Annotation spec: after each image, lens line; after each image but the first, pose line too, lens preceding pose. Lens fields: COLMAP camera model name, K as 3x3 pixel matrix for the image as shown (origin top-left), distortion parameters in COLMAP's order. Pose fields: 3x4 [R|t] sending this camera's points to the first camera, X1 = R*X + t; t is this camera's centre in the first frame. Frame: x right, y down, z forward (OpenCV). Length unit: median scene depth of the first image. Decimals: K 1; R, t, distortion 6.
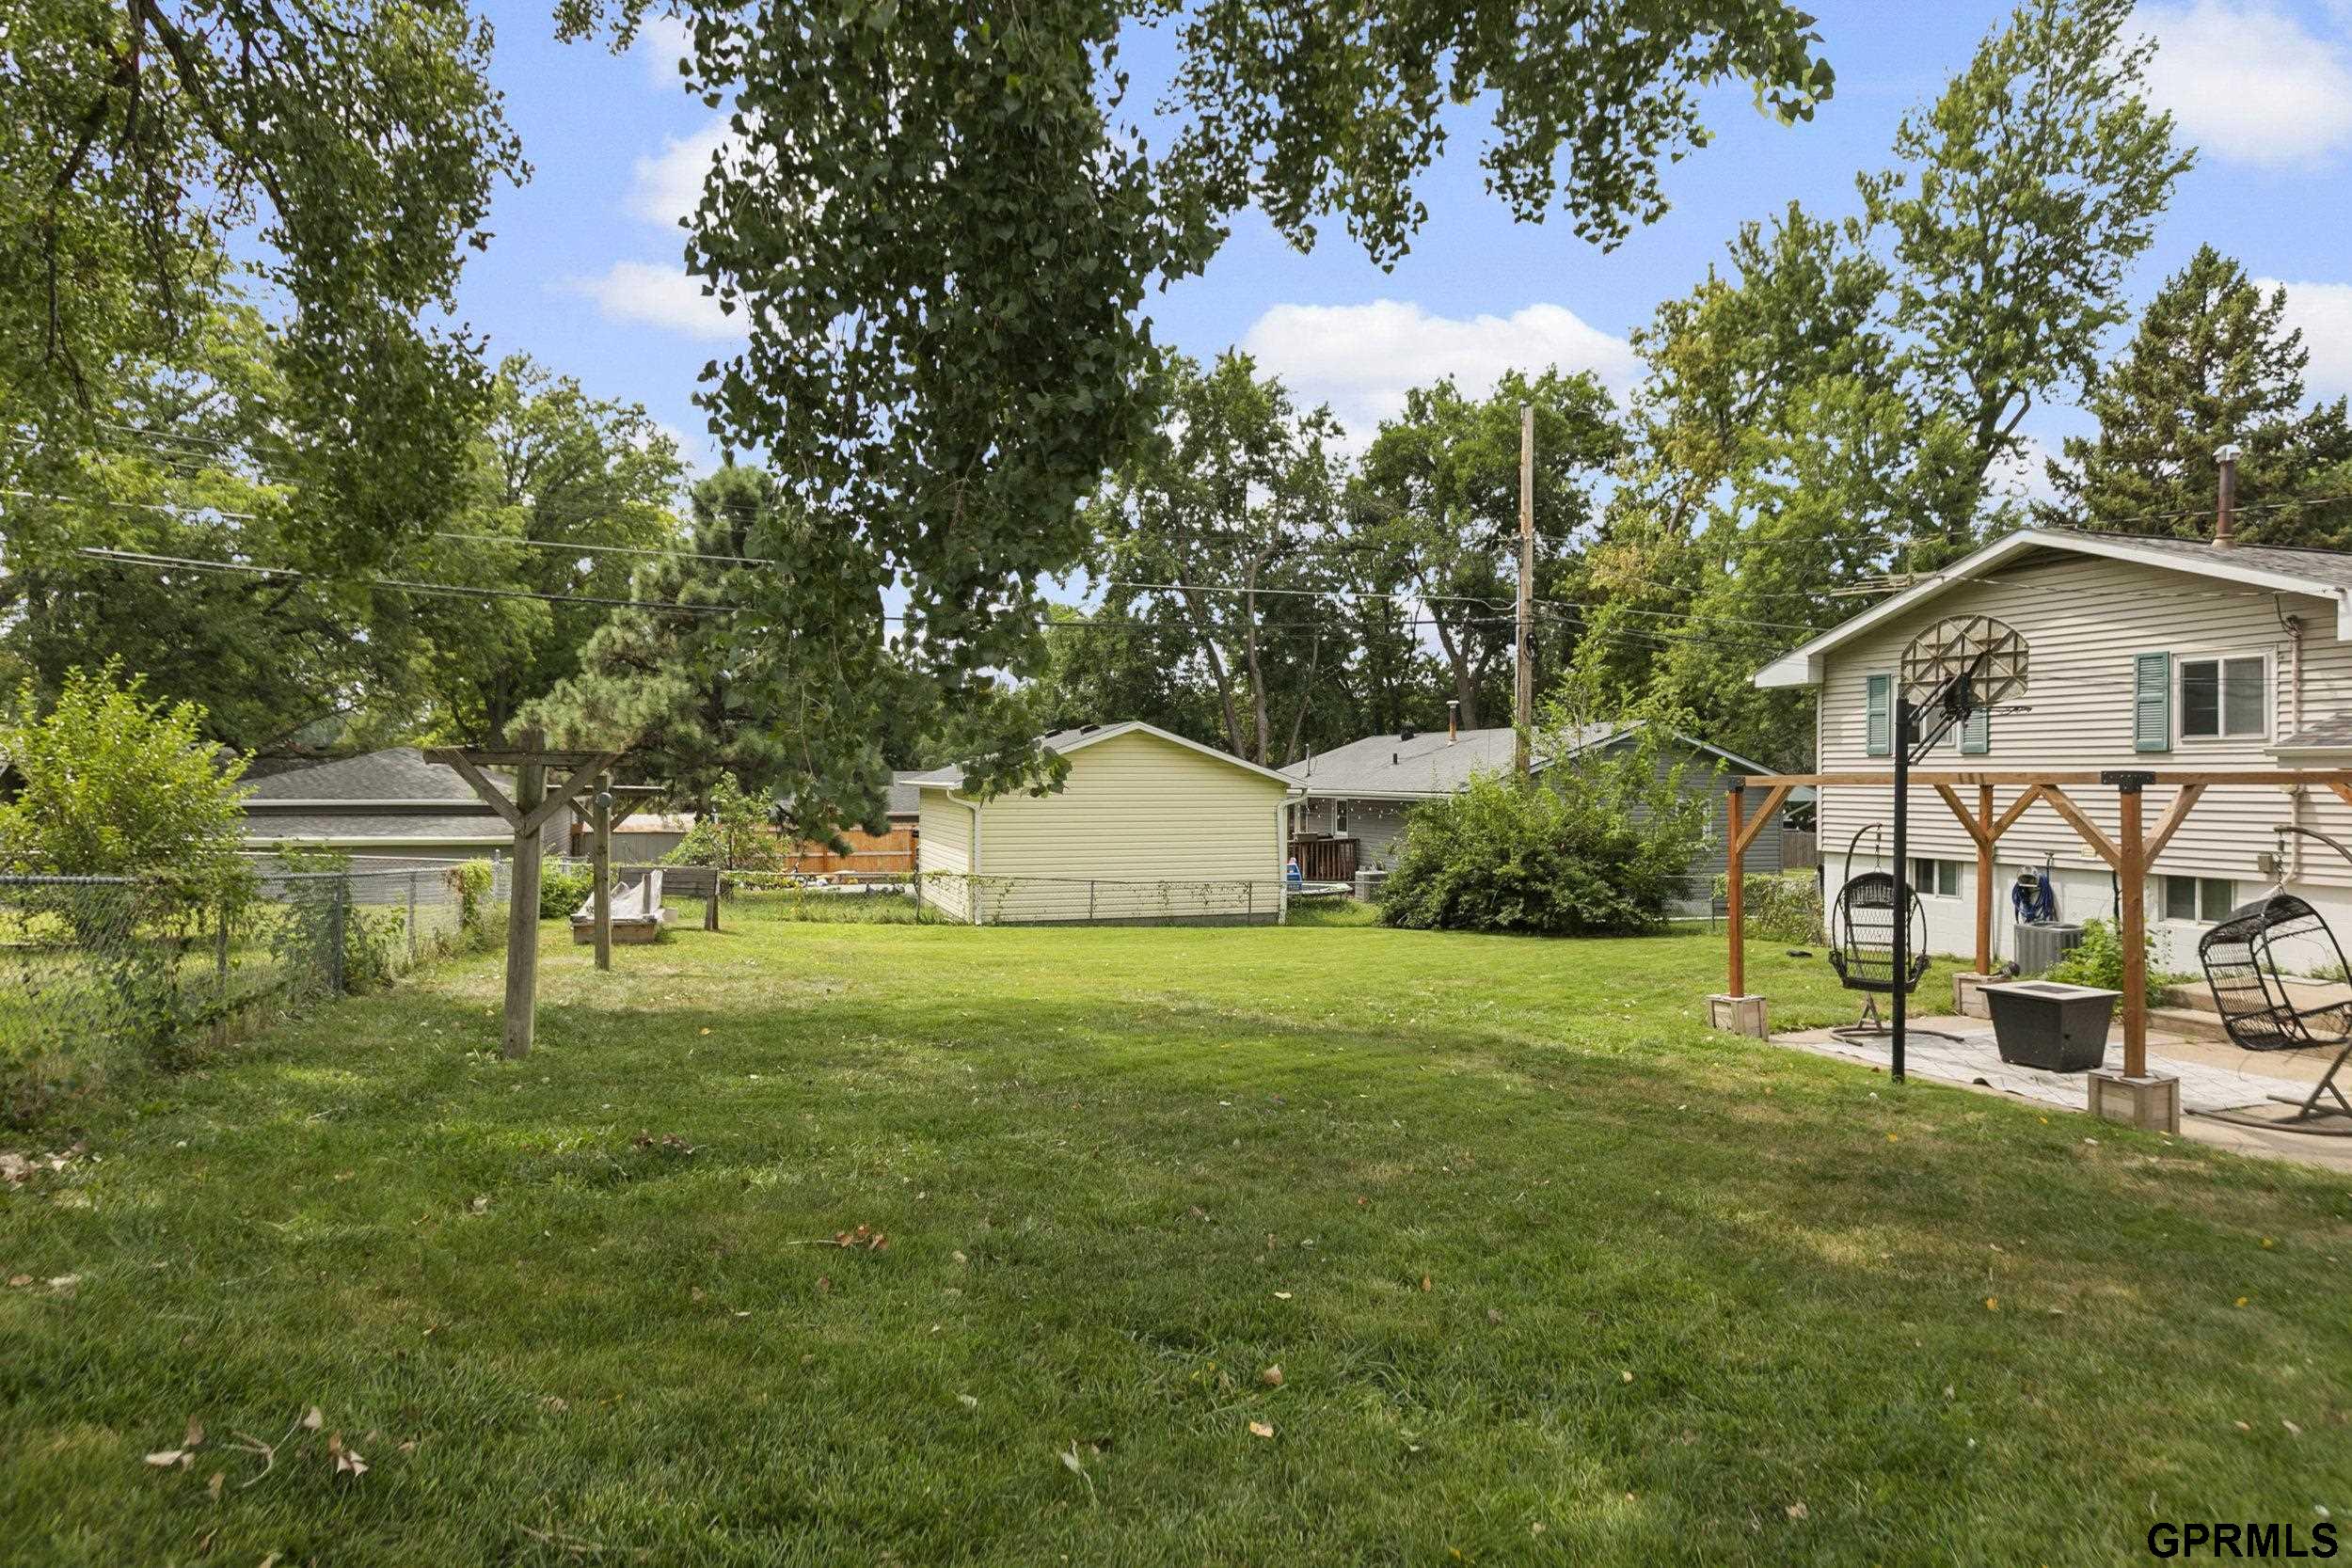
lens RADIAL K [[1418.7, 0, 1176.0], [0, 1418.7, 784.0], [0, 0, 1]] dist [0.058793, 0.000417]
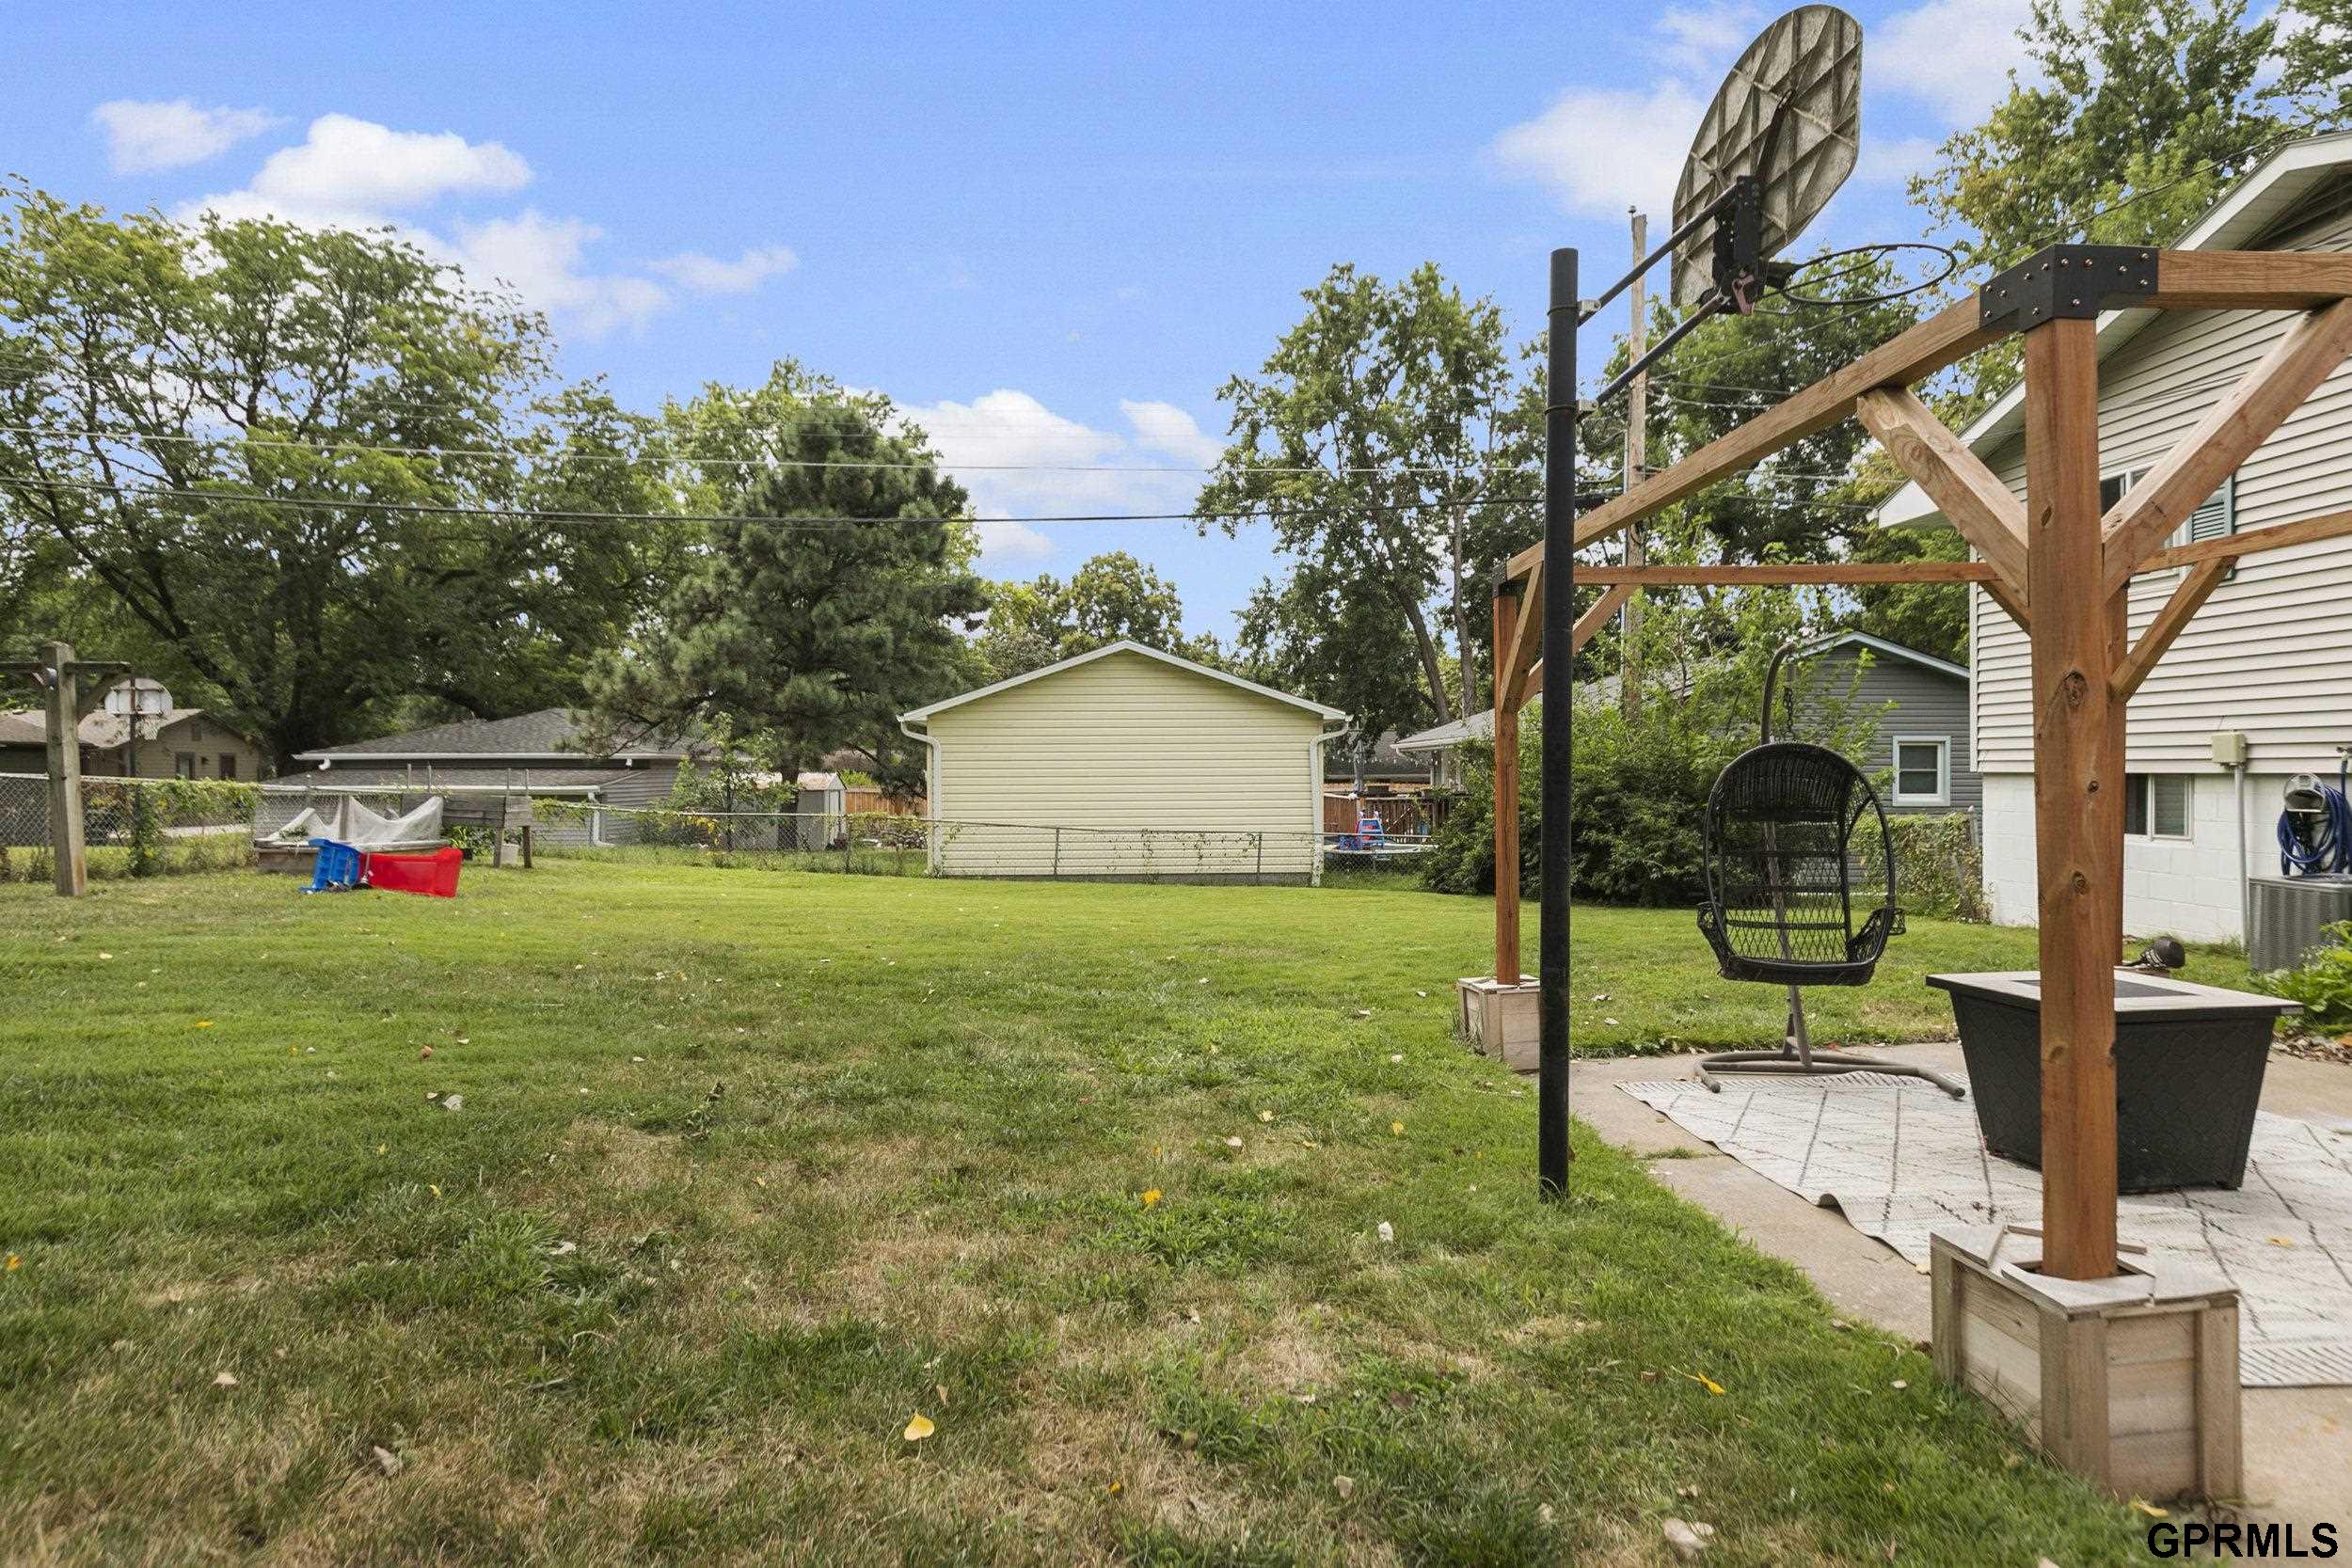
lens RADIAL K [[1294.9, 0, 1176.0], [0, 1294.9, 784.0], [0, 0, 1]] dist [0.000767, 0.016367]
pose [[0.954133, -0.003271, -0.299365, 0.358908], [0.003466, 0.999994, 0.000119, 0.063515], [0.299362, -0.001151, 0.954139, 0.439136]]
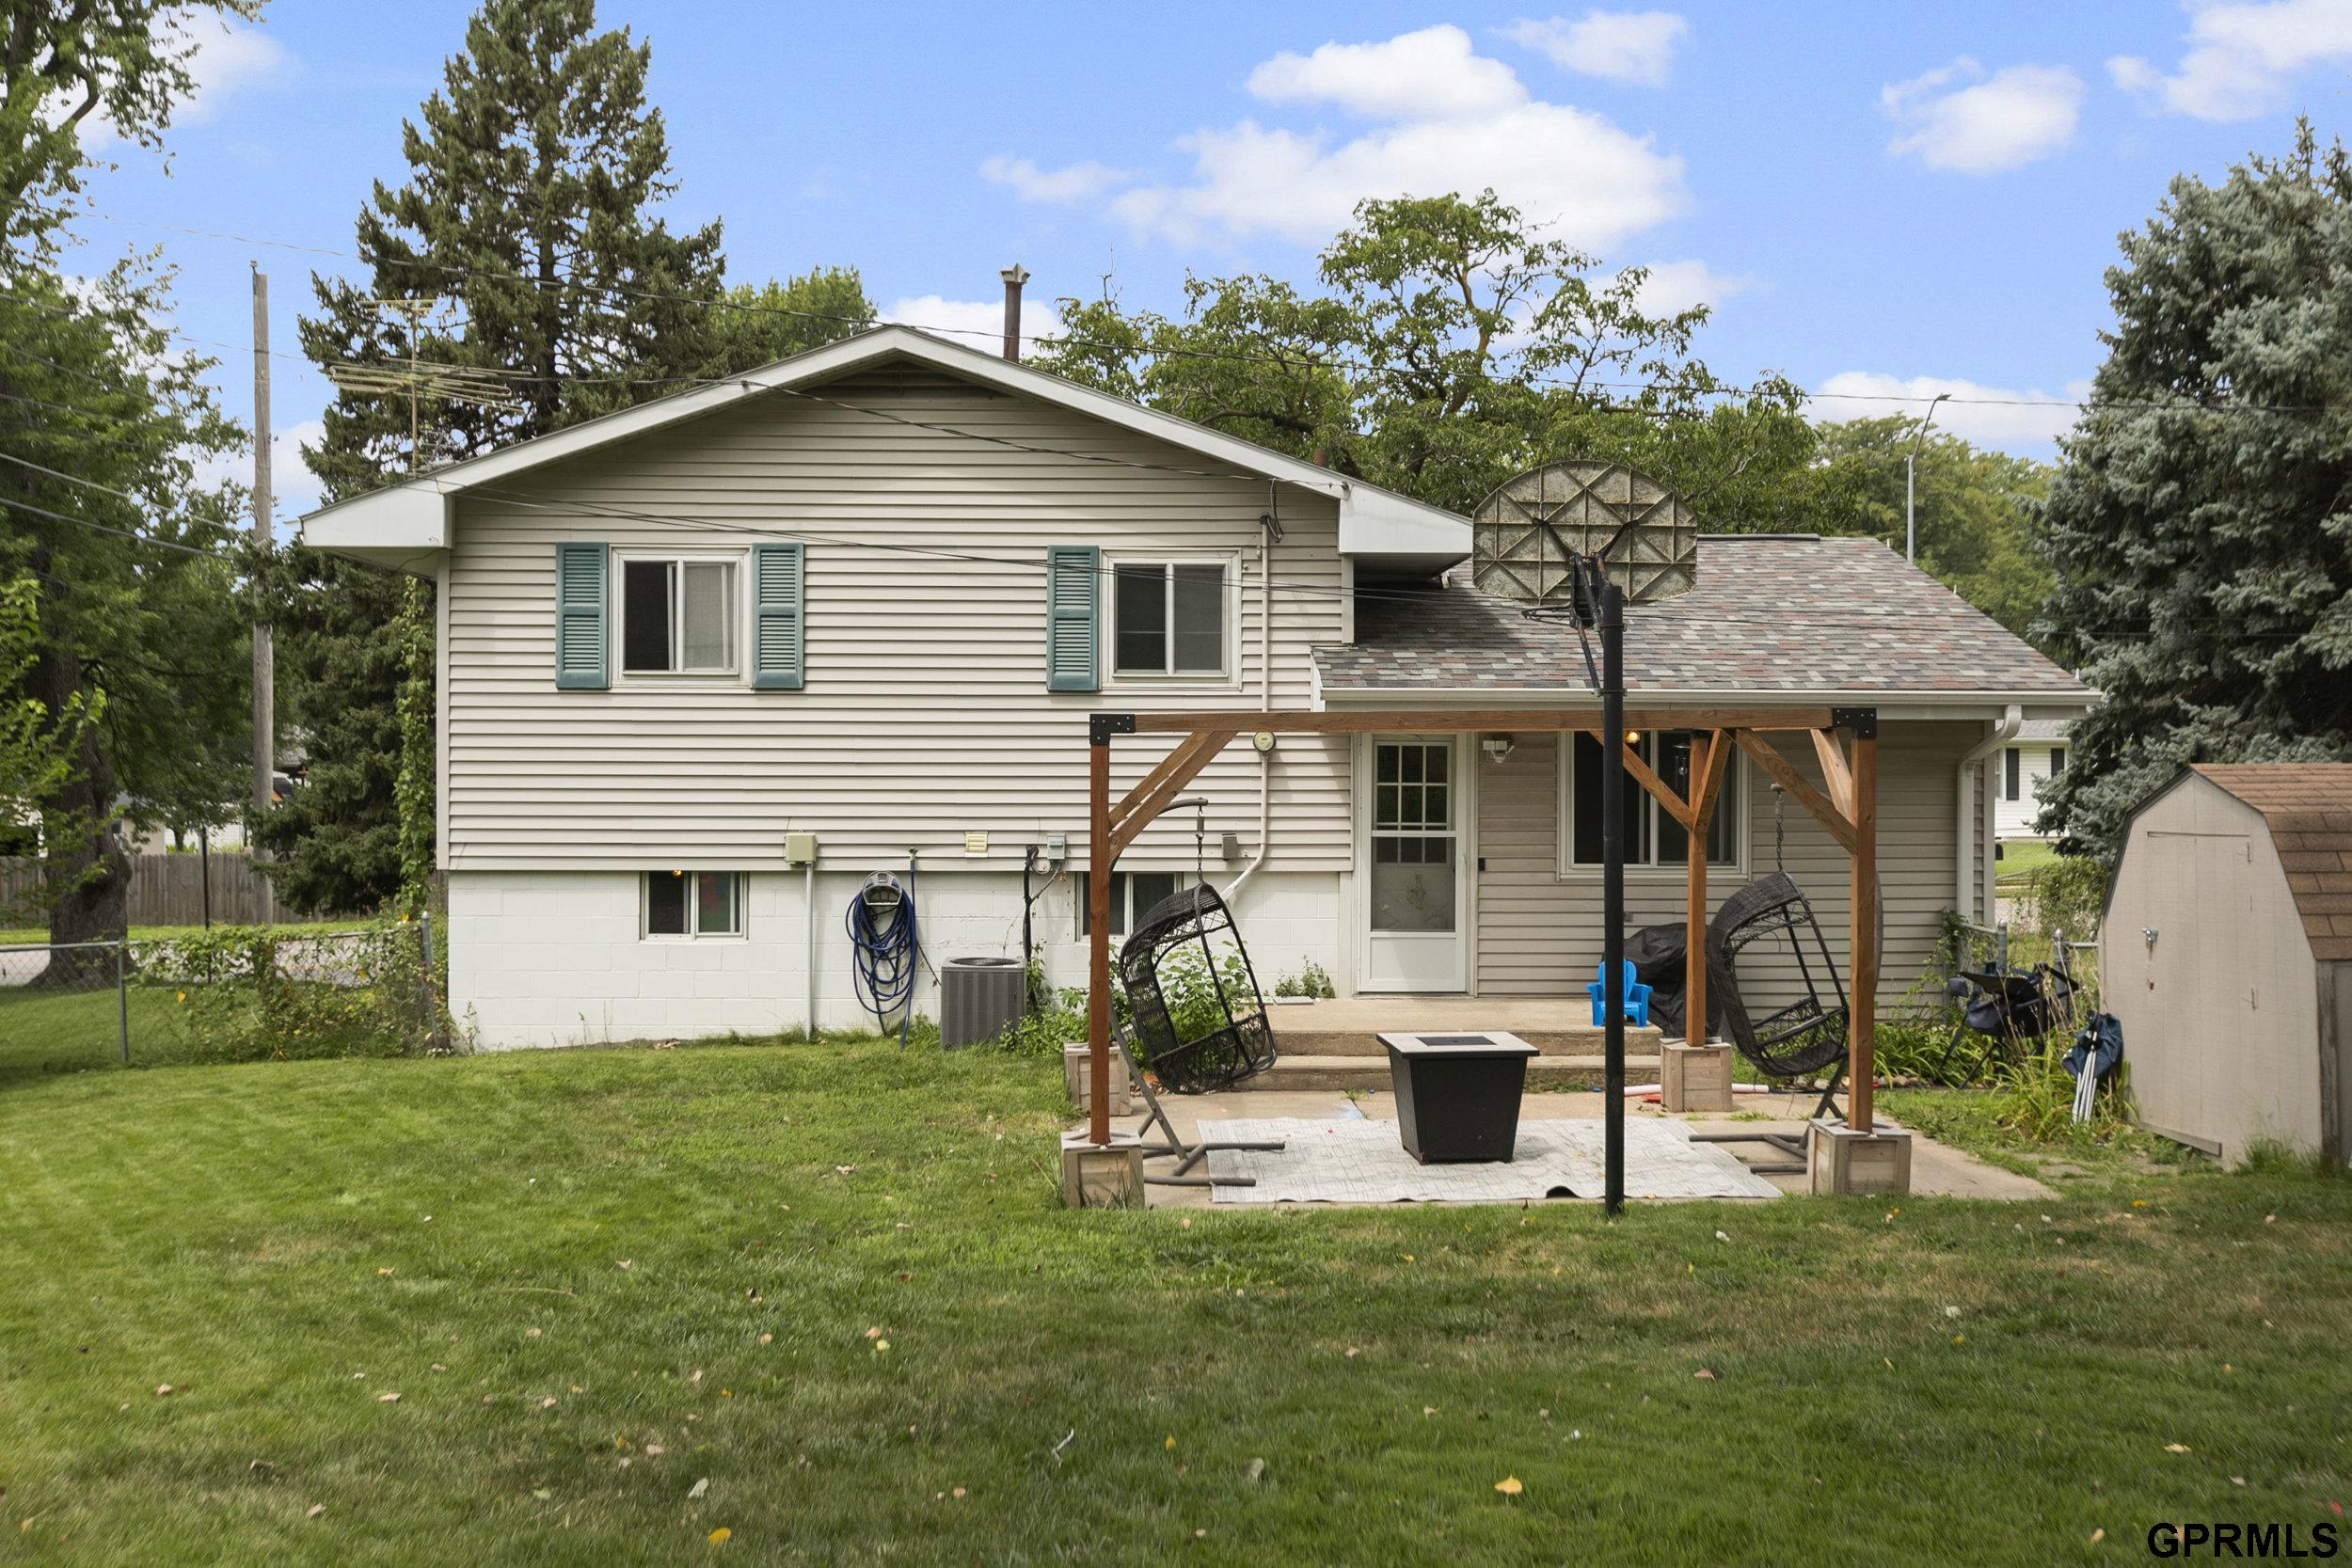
lens RADIAL K [[2304.1, 0, 1176.0], [0, 2304.1, 784.0], [0, 0, 1]] dist [-0.010422, -0.002967]
pose [[0.304841, -0.012725, 0.952318, -0.339237], [0.005291, 0.999918, 0.011668, 0.008481], [-0.952389, 0.001481, 0.304883, 0.626291]]
